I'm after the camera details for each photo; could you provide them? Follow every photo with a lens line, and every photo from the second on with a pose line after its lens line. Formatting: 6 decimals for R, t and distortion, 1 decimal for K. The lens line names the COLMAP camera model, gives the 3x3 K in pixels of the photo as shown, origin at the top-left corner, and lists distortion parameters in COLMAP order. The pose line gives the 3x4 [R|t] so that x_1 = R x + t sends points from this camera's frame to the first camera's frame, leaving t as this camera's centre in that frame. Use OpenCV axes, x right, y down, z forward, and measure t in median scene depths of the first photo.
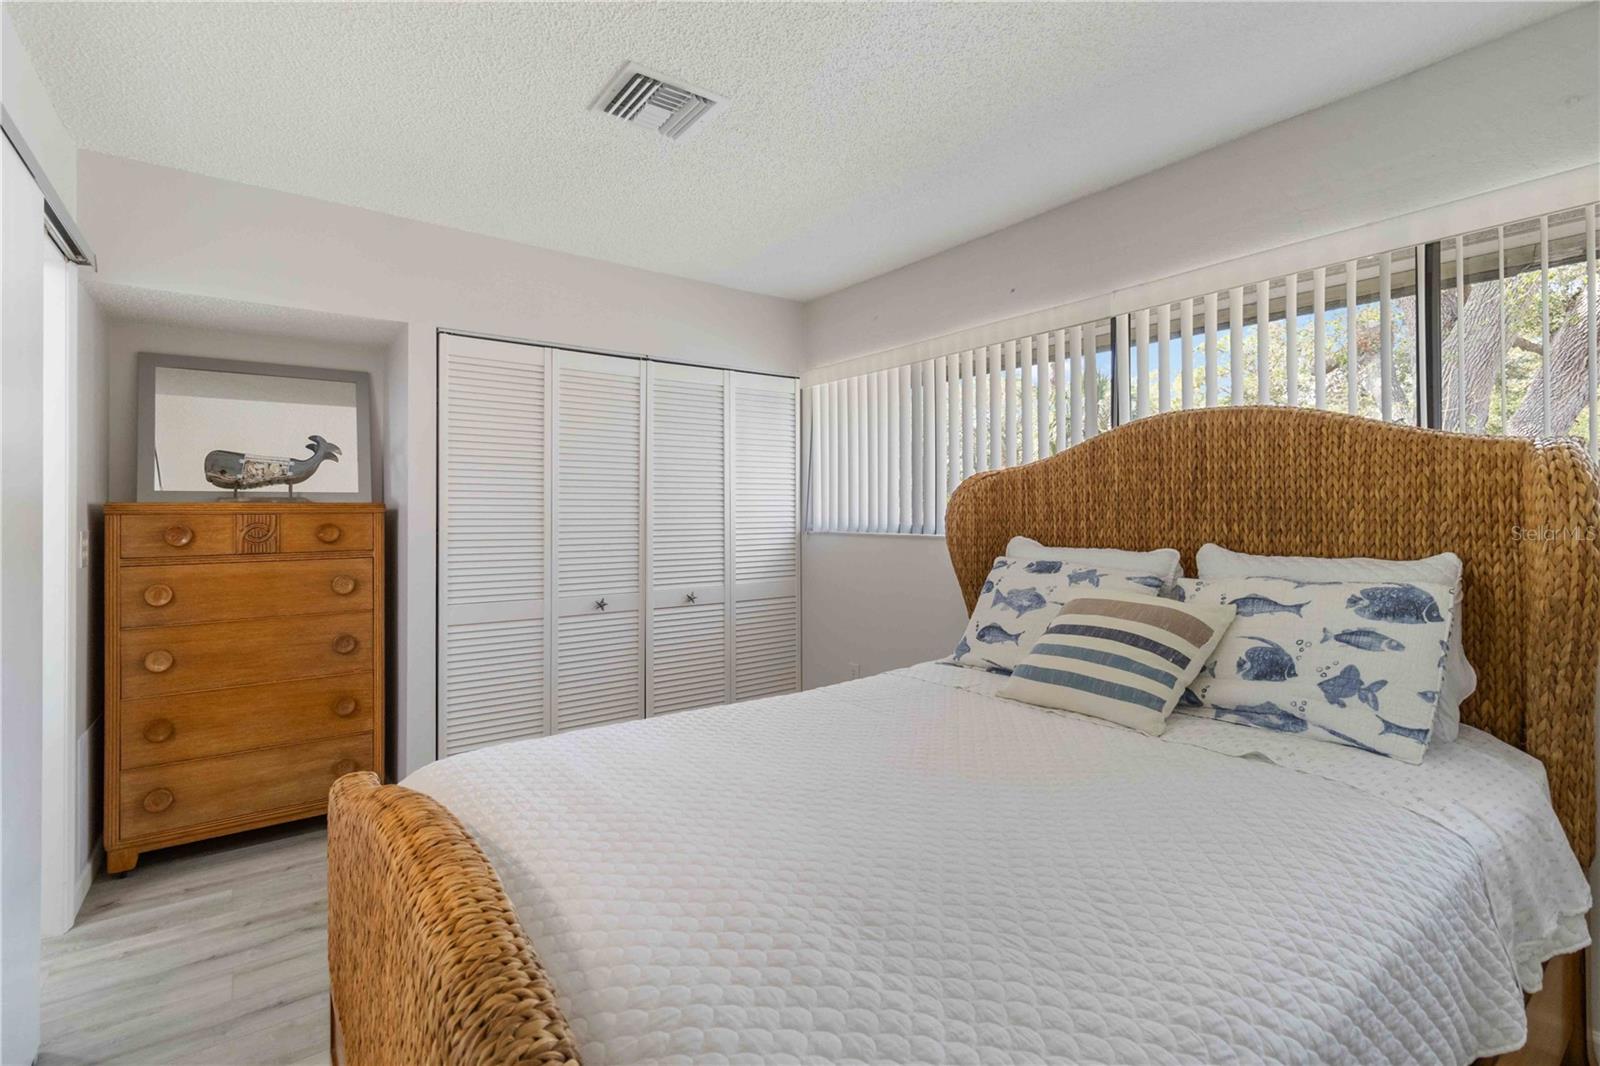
lens RADIAL K [[749.9, 0, 801.8], [0, 749.9, 515.7], [0, 0, 1]] dist [0.002453, 0.000514]
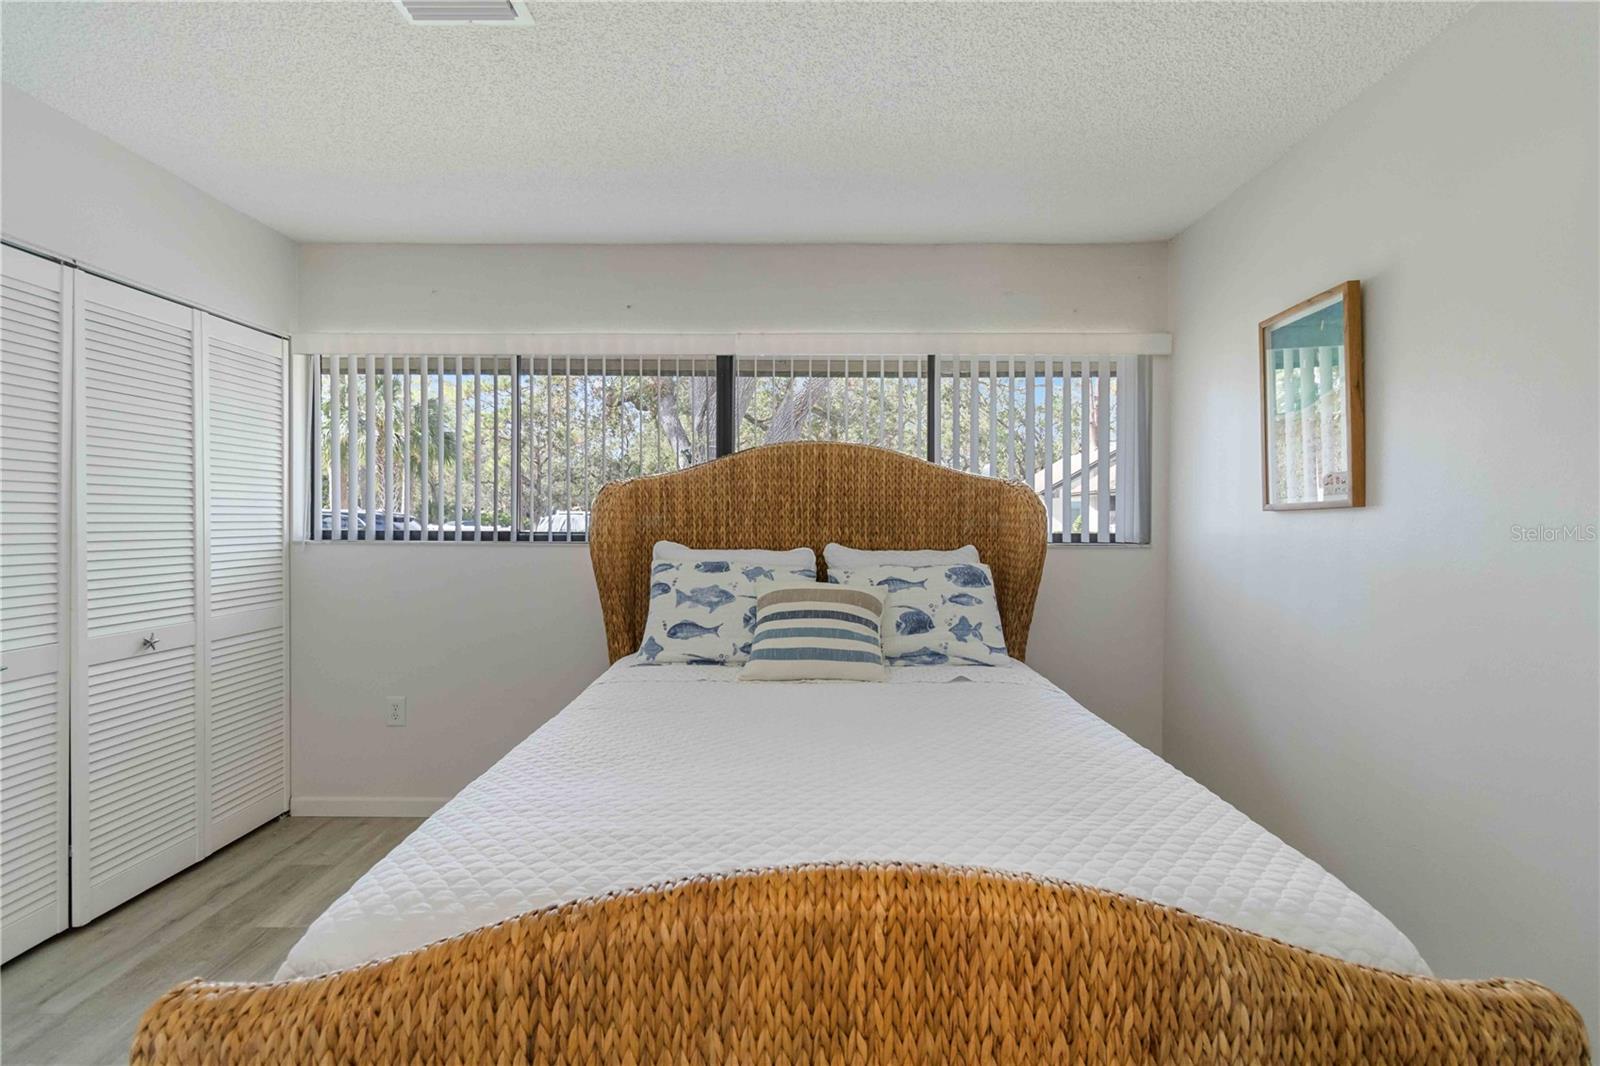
lens RADIAL K [[748.5, 0, 800.0], [0, 748.5, 533.0], [0, 0, 1]] dist [0.001208, 0.000200]
pose [[0.601821, -0.005868, 0.798610, -0.561536], [-0.003810, 0.999941, 0.010218, 0.005685], [-0.798622, -0.009192, 0.601762, 0.239561]]
